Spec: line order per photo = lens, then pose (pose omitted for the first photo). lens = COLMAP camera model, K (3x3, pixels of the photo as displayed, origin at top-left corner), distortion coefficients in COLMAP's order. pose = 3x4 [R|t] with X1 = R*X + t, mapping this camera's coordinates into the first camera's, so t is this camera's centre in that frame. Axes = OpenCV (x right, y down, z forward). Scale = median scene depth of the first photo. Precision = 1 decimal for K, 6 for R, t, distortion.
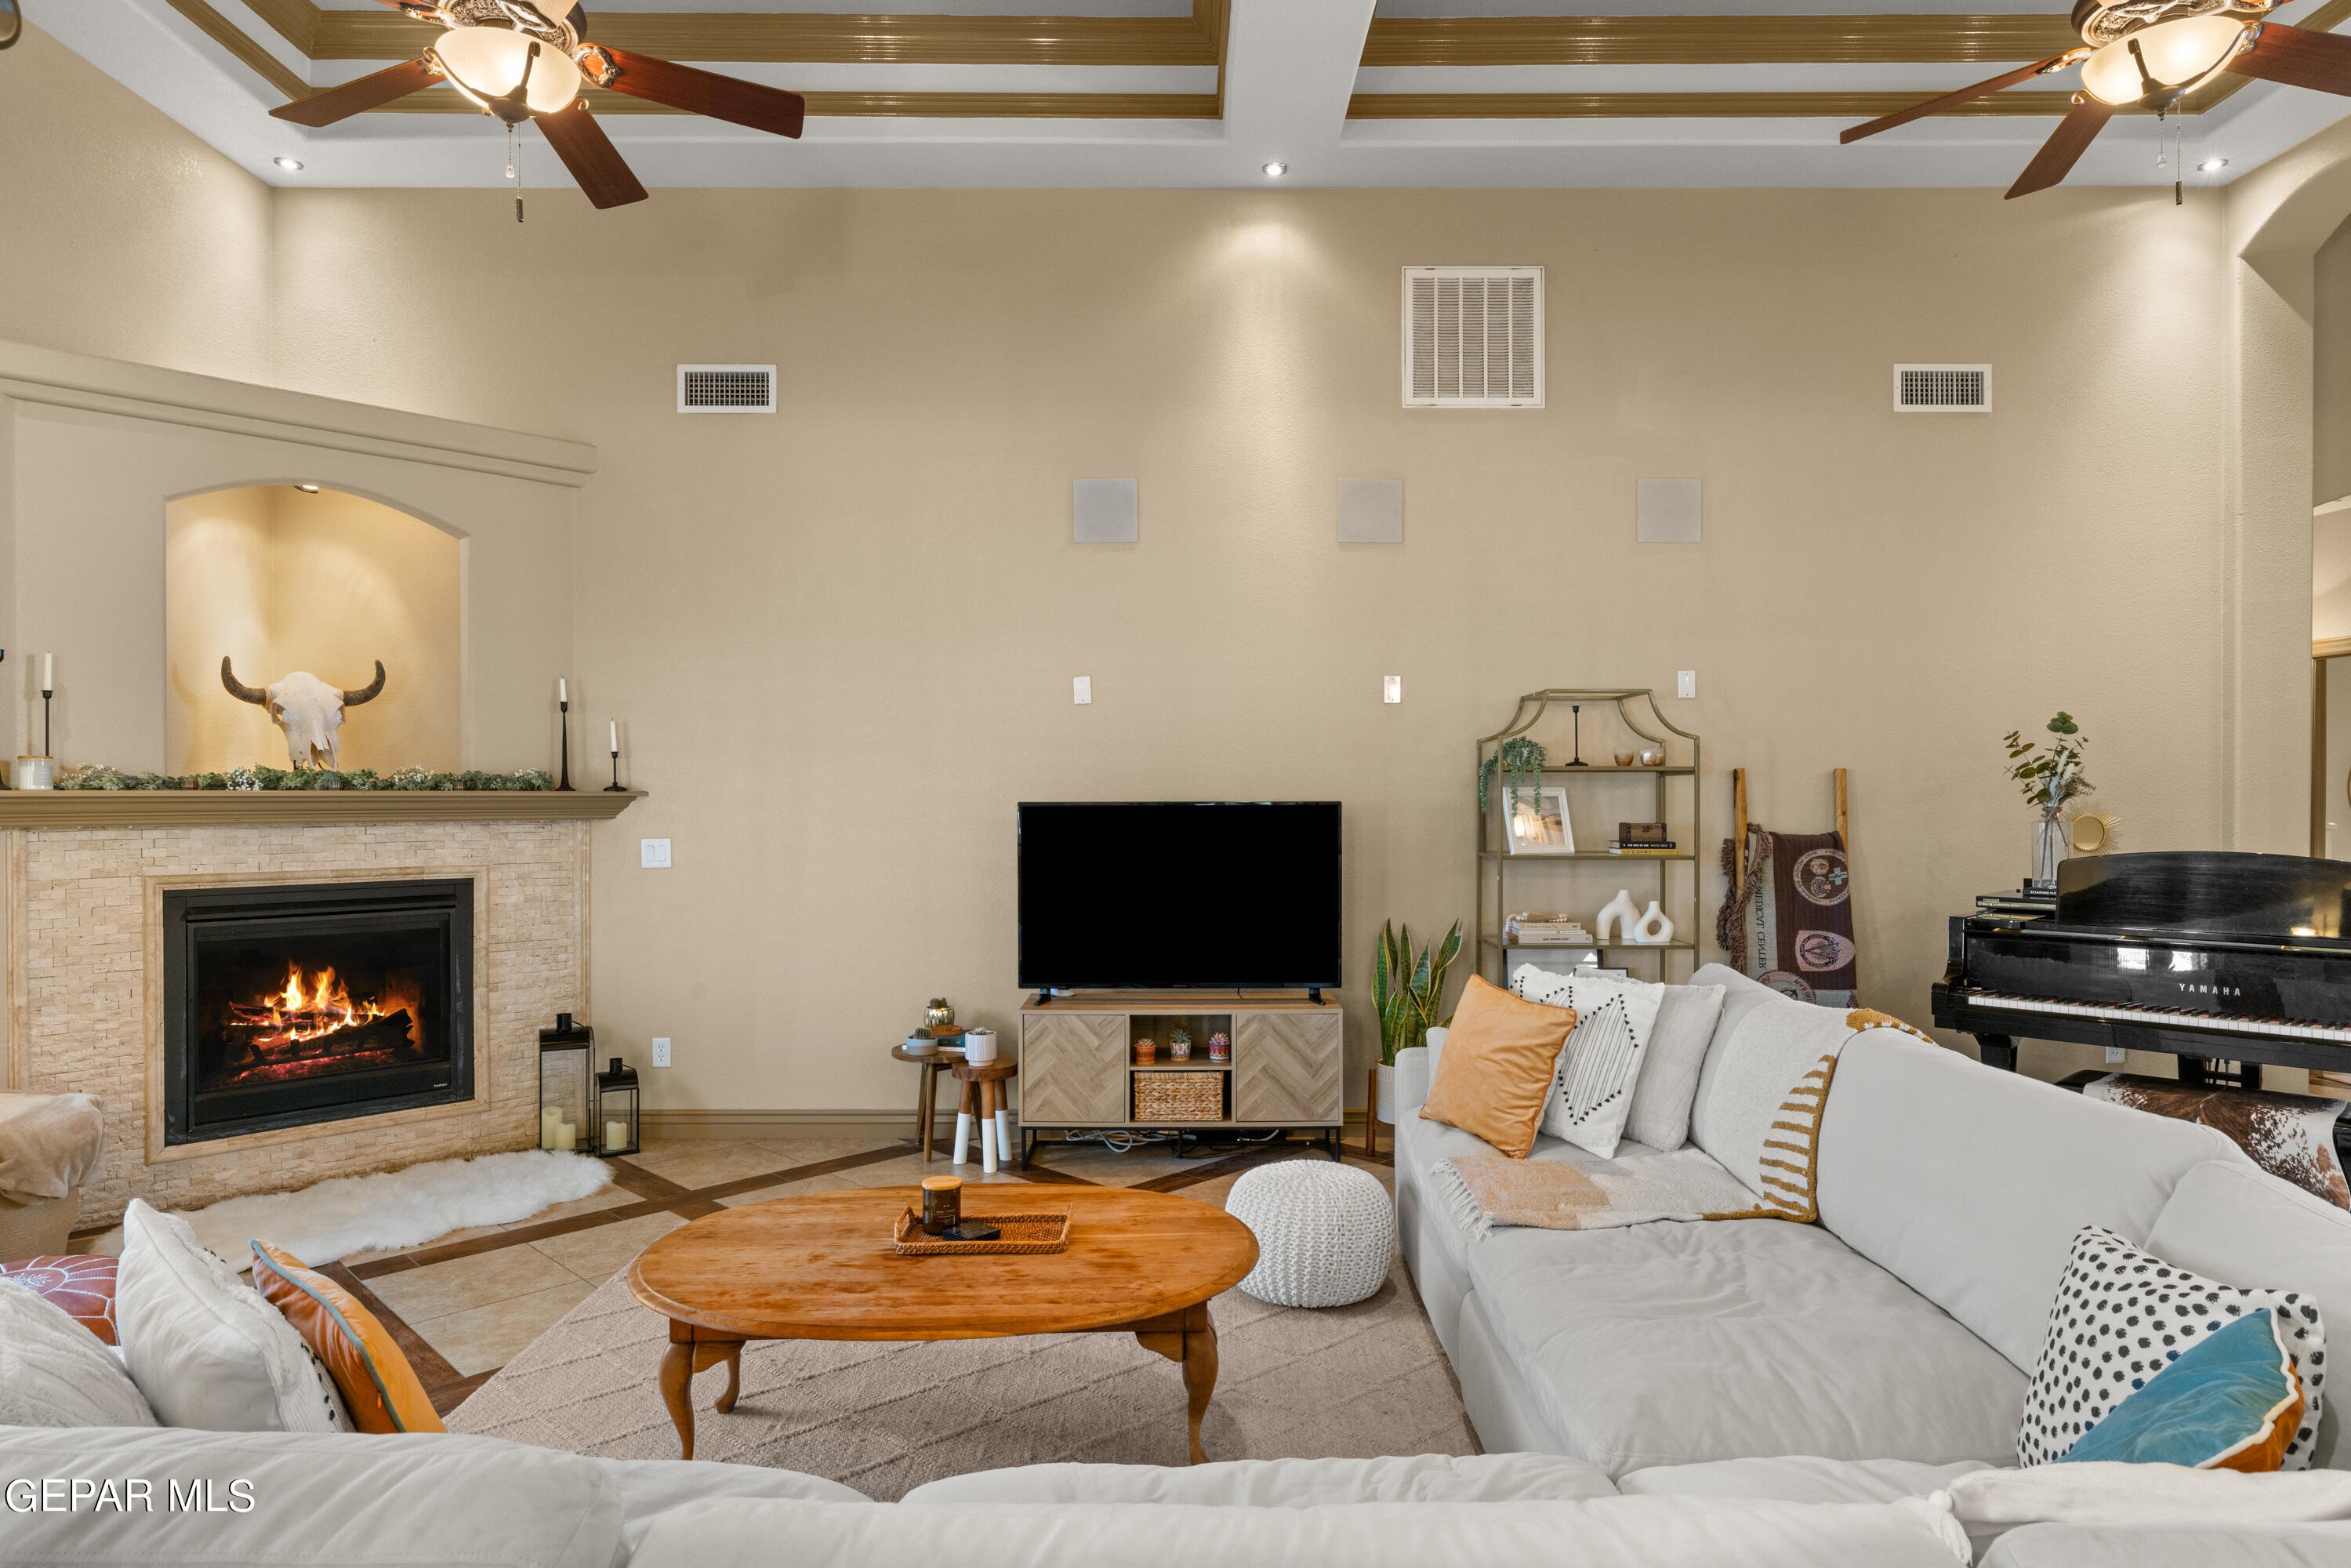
lens RADIAL K [[1331.7, 0, 1180.3], [0, 1331.7, 794.0], [0, 0, 1]] dist [-0.000473, 0.001365]
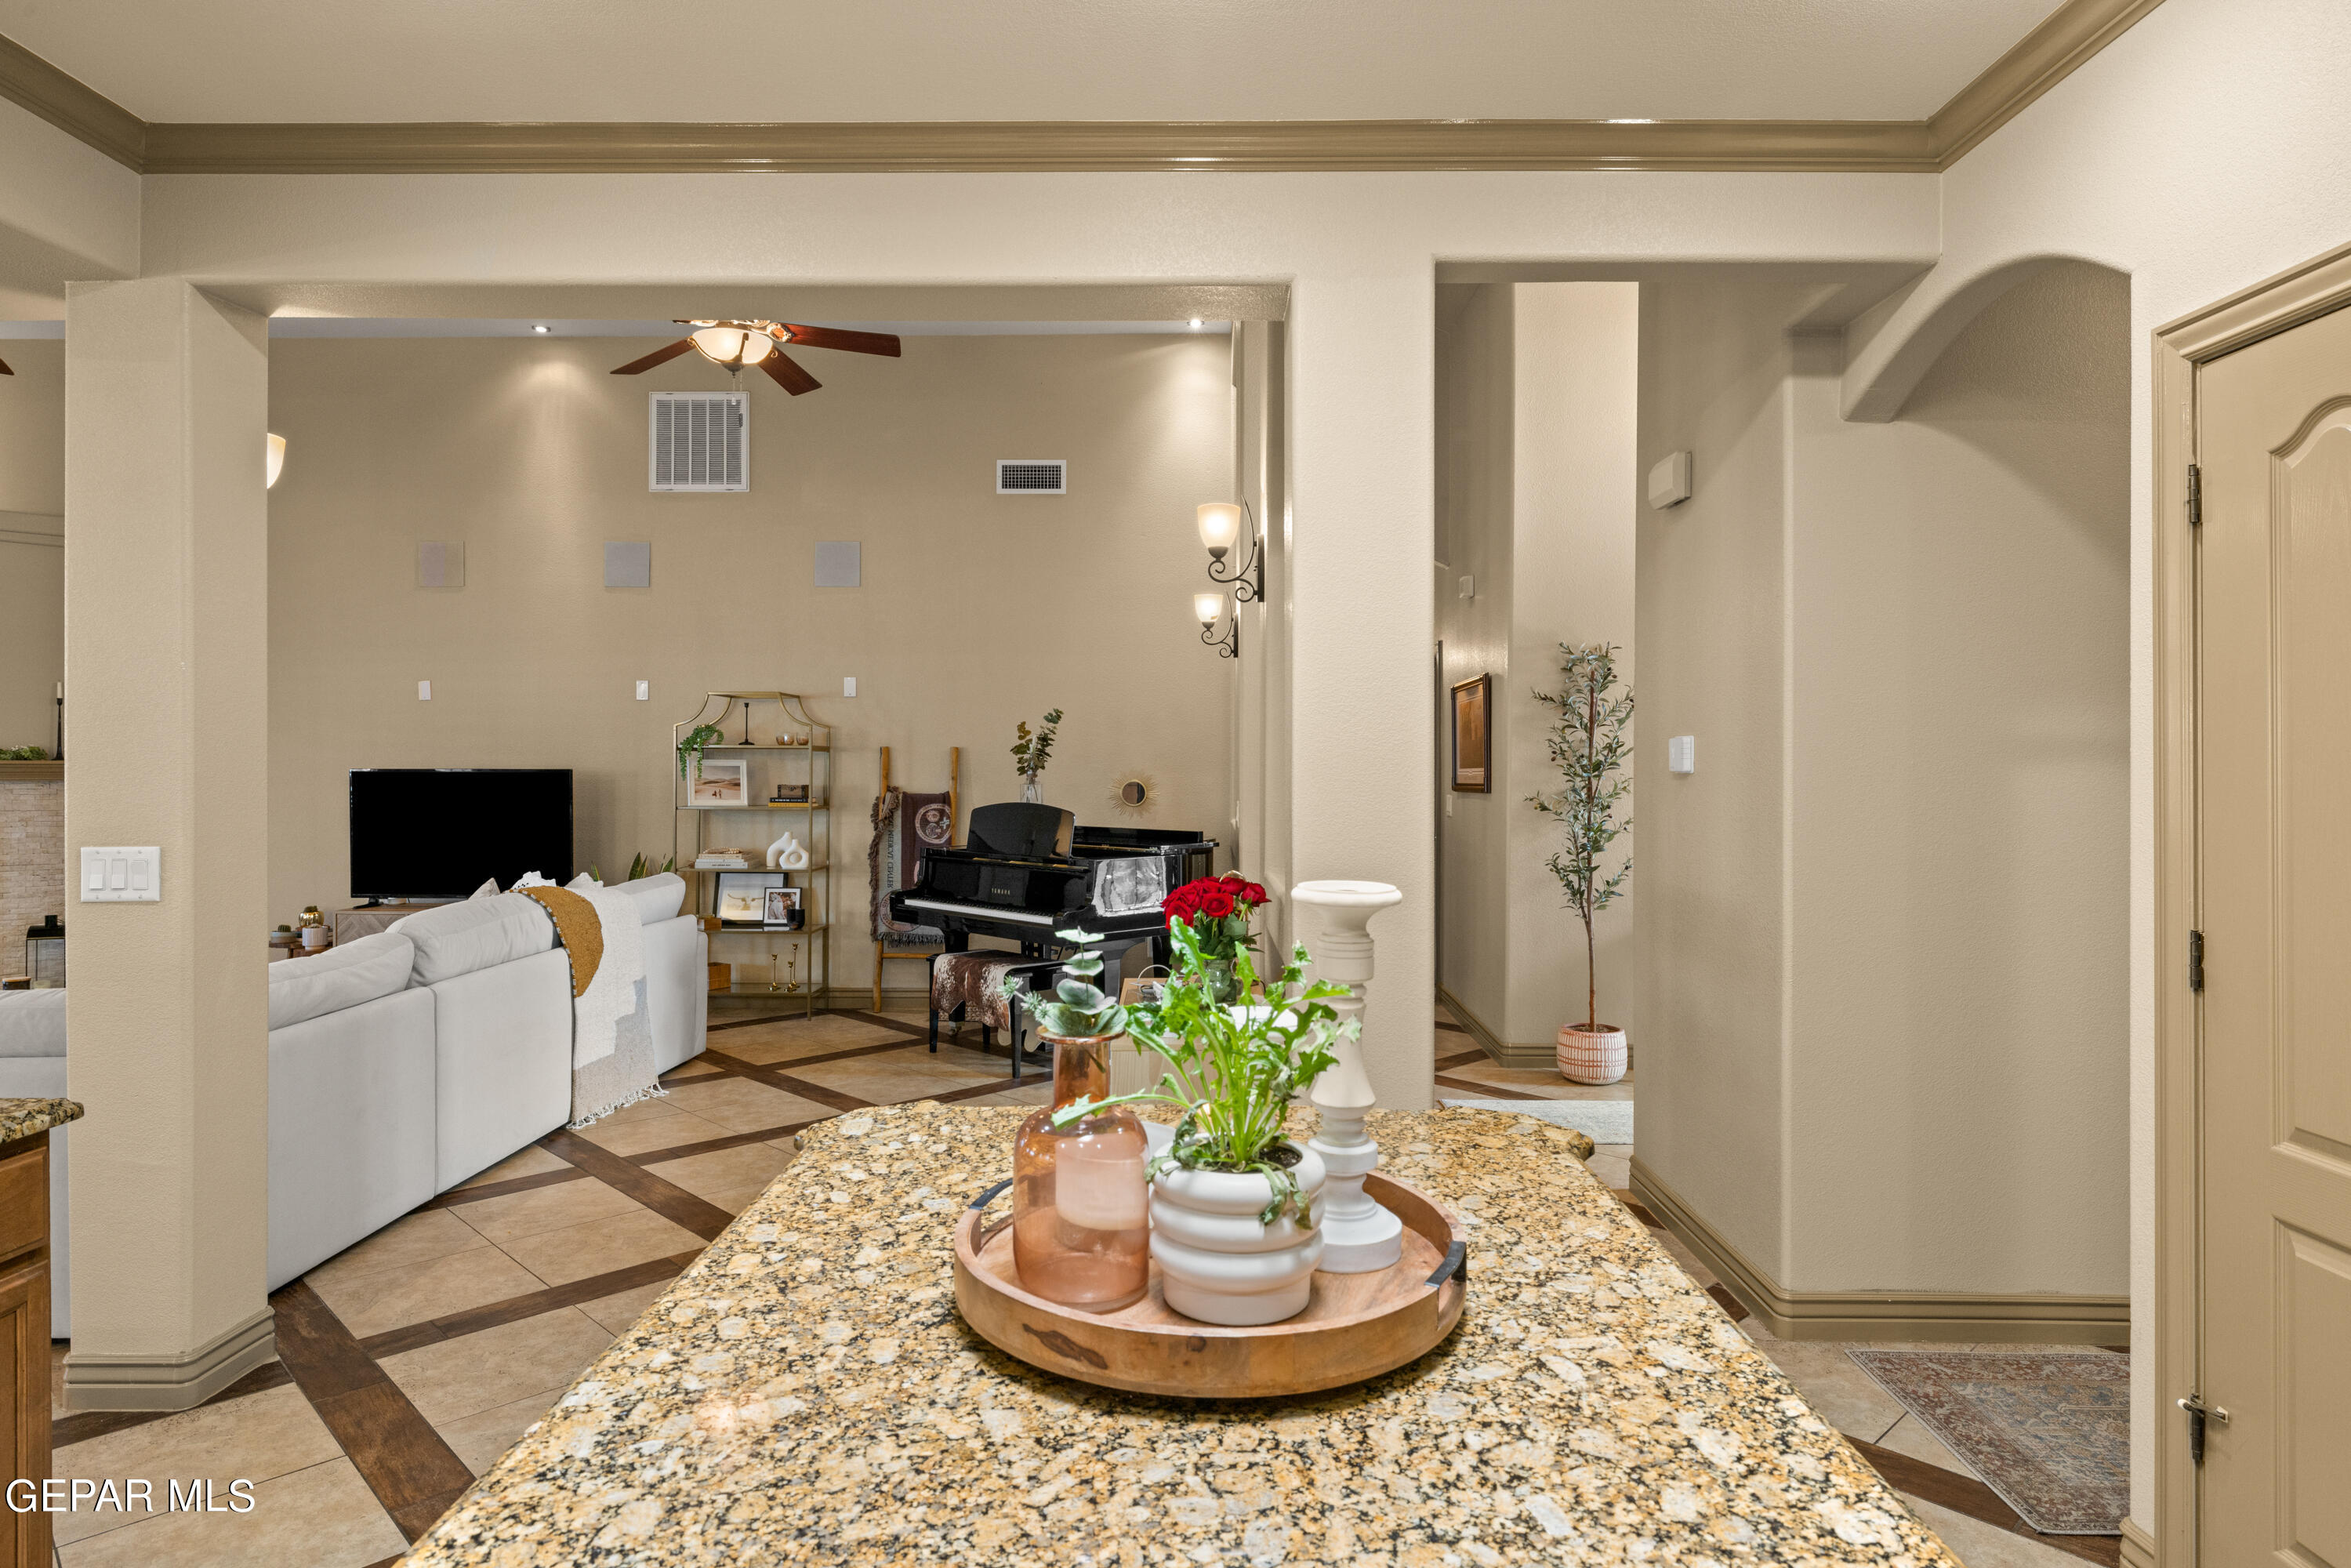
lens RADIAL K [[1347.9, 0, 1173.3], [0, 1347.9, 758.4], [0, 0, 1]] dist [0.001397, 0.000717]
pose [[0.999812, 0.002383, -0.019219, 0.812721], [-0.002498, 0.999979, -0.005935, 0.001052], [0.019205, 0.005982, 0.999798, -0.456331]]
